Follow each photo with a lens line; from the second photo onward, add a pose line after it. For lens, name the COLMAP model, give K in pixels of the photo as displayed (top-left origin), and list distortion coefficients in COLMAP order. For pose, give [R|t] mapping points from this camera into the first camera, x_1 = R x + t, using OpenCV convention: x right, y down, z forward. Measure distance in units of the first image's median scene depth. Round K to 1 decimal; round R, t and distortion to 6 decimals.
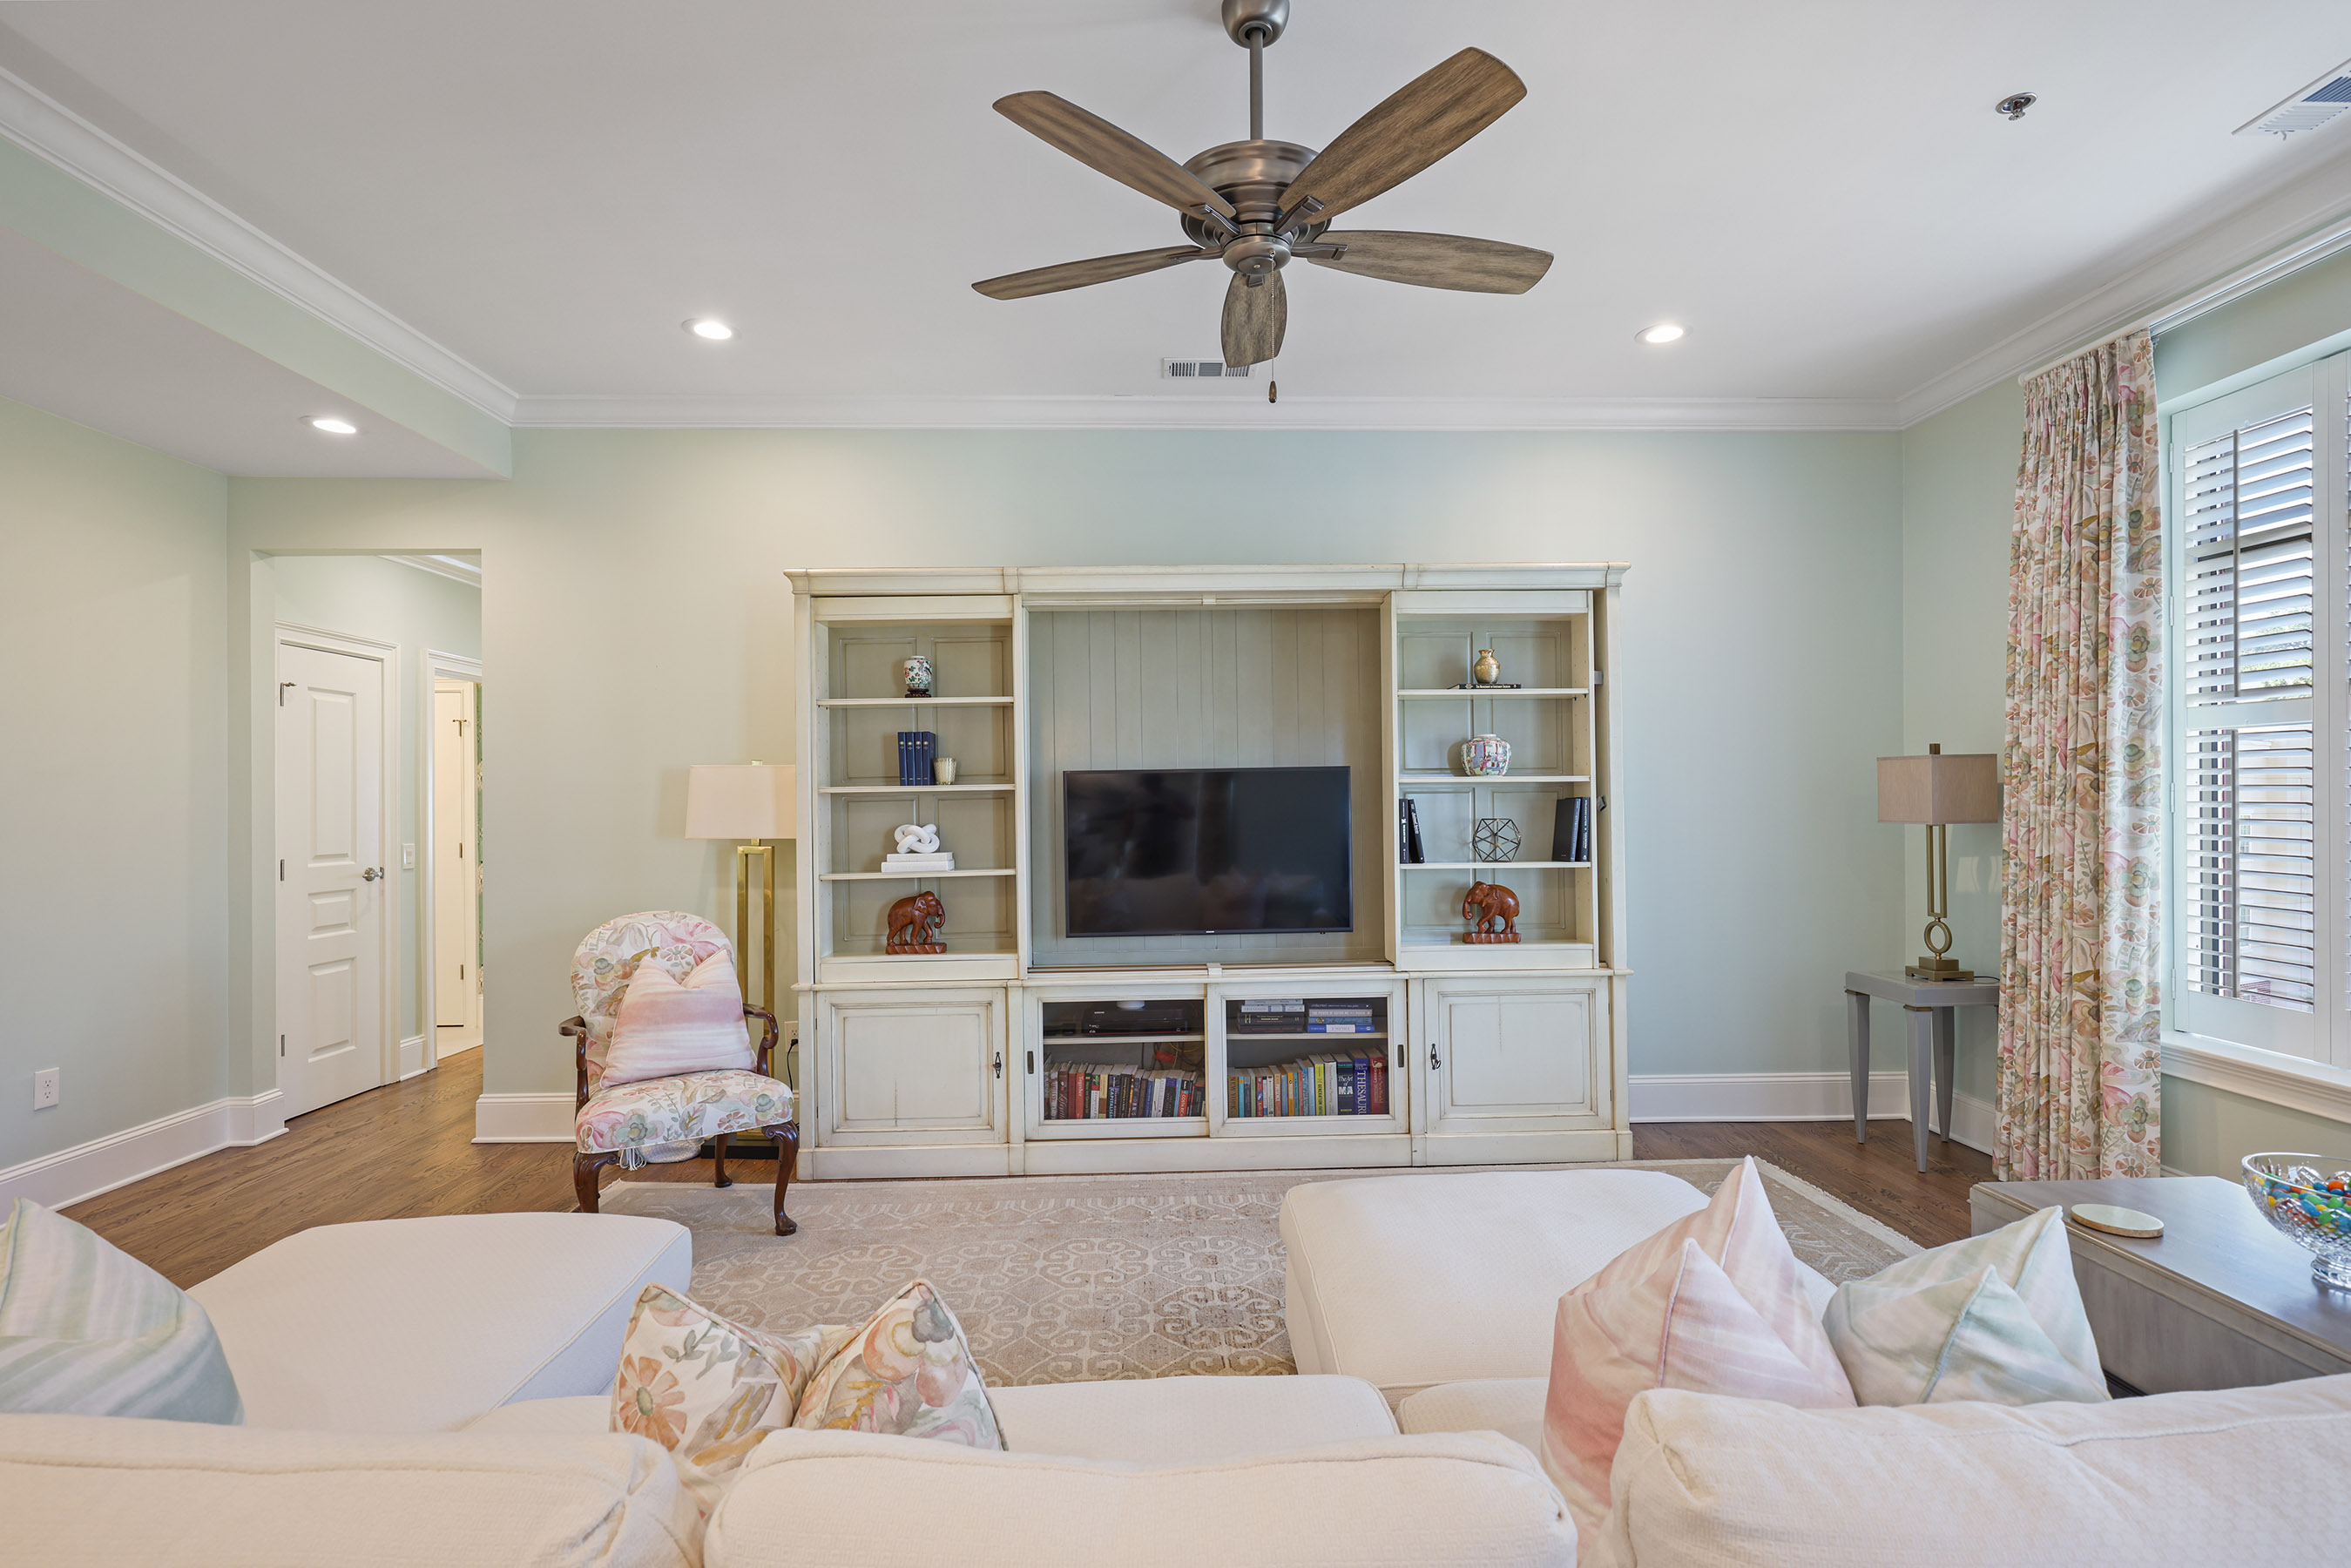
lens RADIAL K [[1102.9, 0, 1181.2], [0, 1102.9, 799.7], [0, 0, 1]] dist [0.003462, -0.001964]
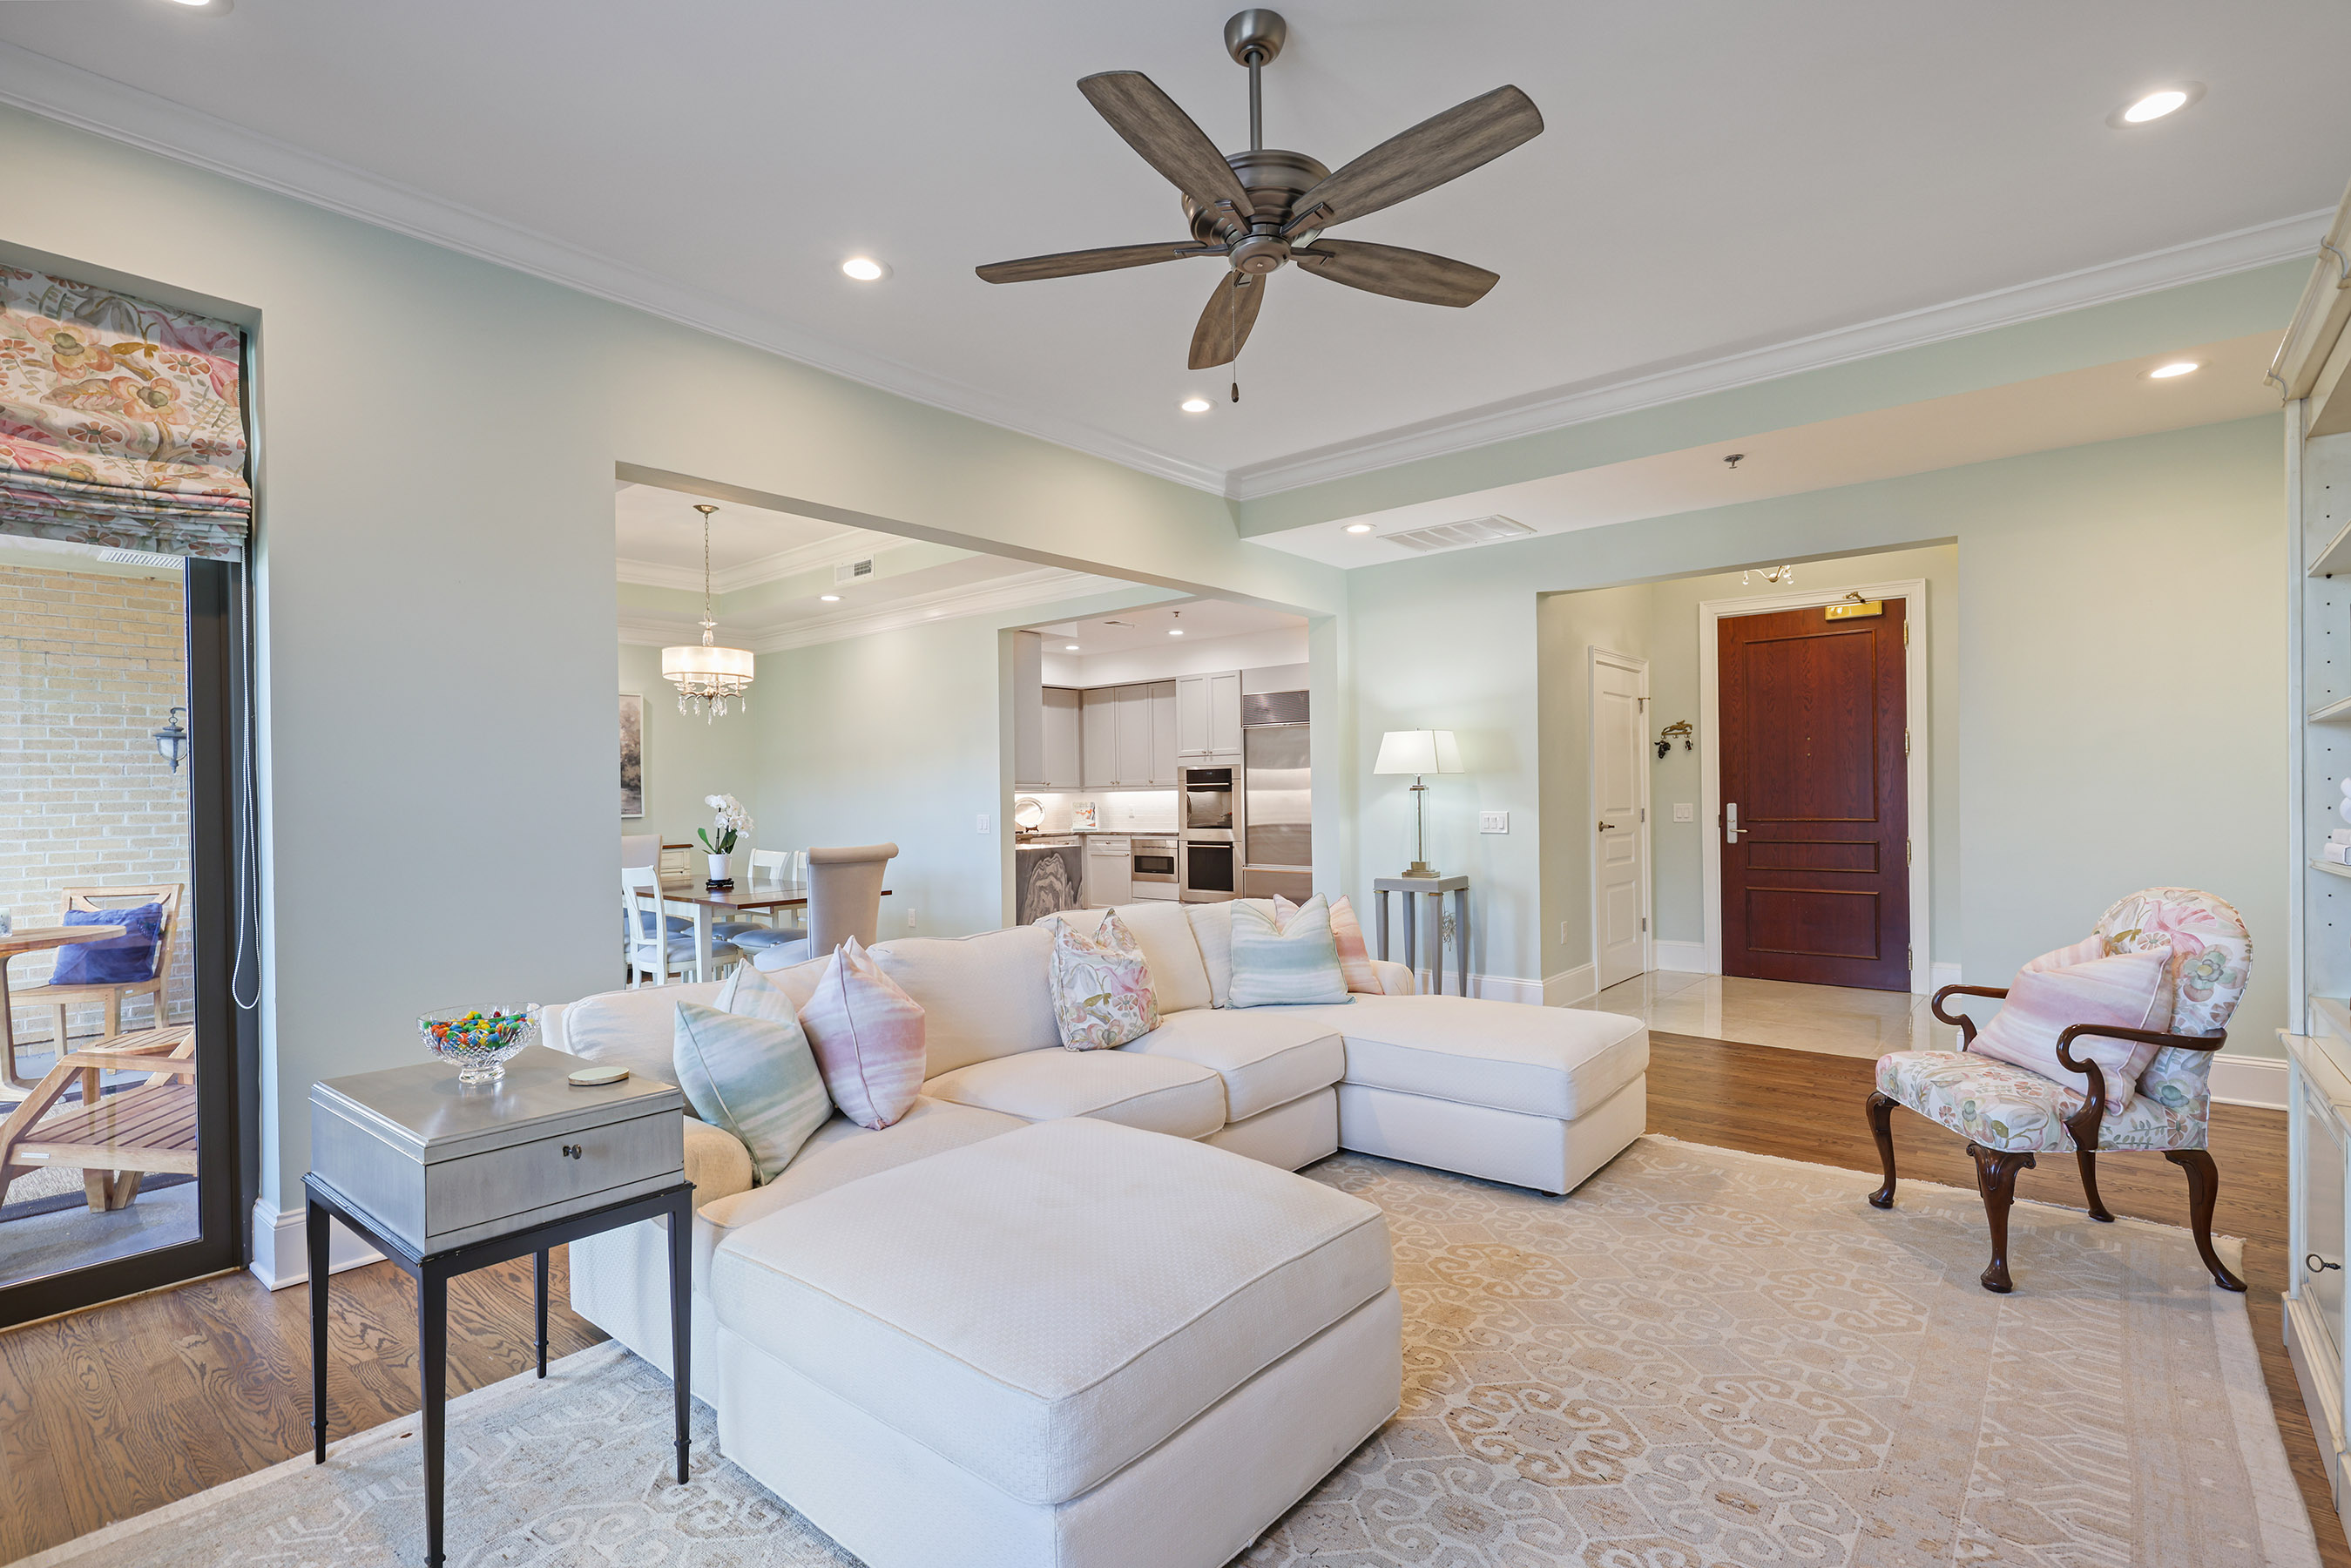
lens RADIAL K [[1102.9, 0, 1188.4], [0, 1102.9, 795.9], [0, 0, 1]] dist [0.003462, -0.001964]
pose [[-0.657688, 0.015321, -0.753134, 0.536046], [0.019394, 0.999806, 0.003403, 0.020484], [0.753041, -0.012368, -0.657858, 0.940823]]
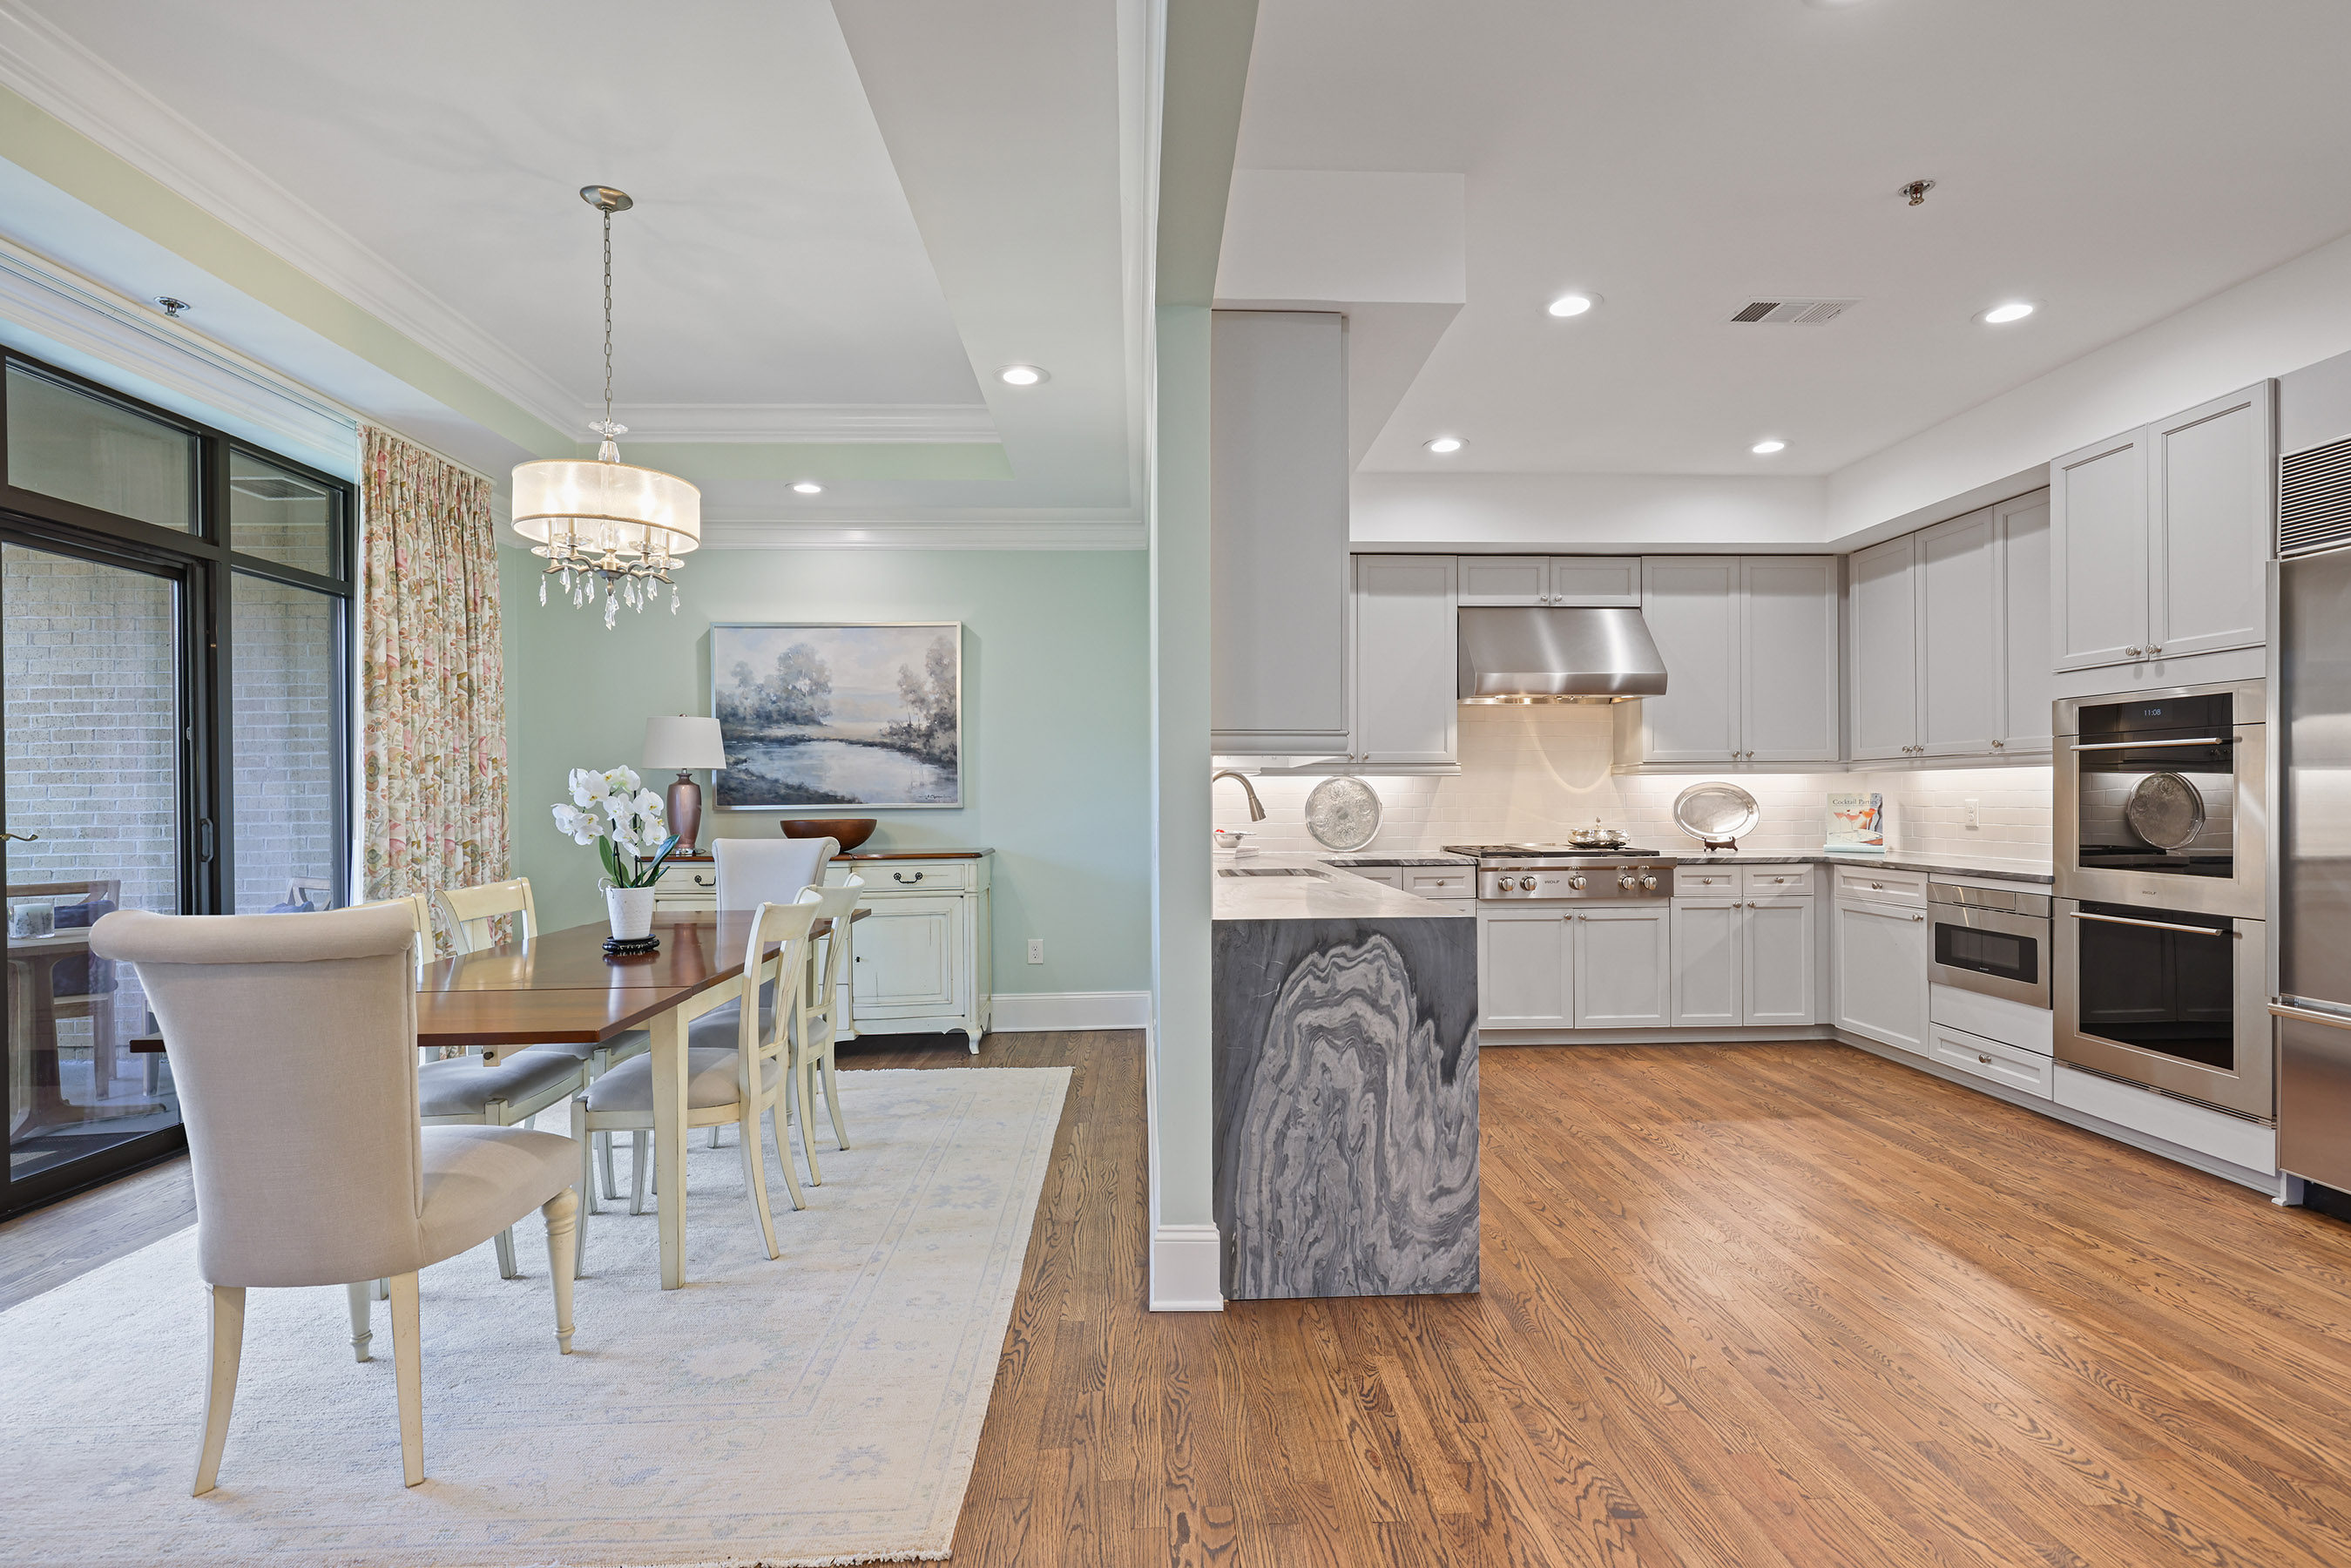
lens RADIAL K [[1102.9, 0, 1182.5], [0, 1102.9, 792.6], [0, 0, 1]] dist [0.003462, -0.001964]
pose [[-0.999817, 0.012273, -0.014680, -0.611898], [0.012301, 0.999923, -0.001755, 0.034172], [0.014657, -0.001935, -0.999891, 0.184313]]
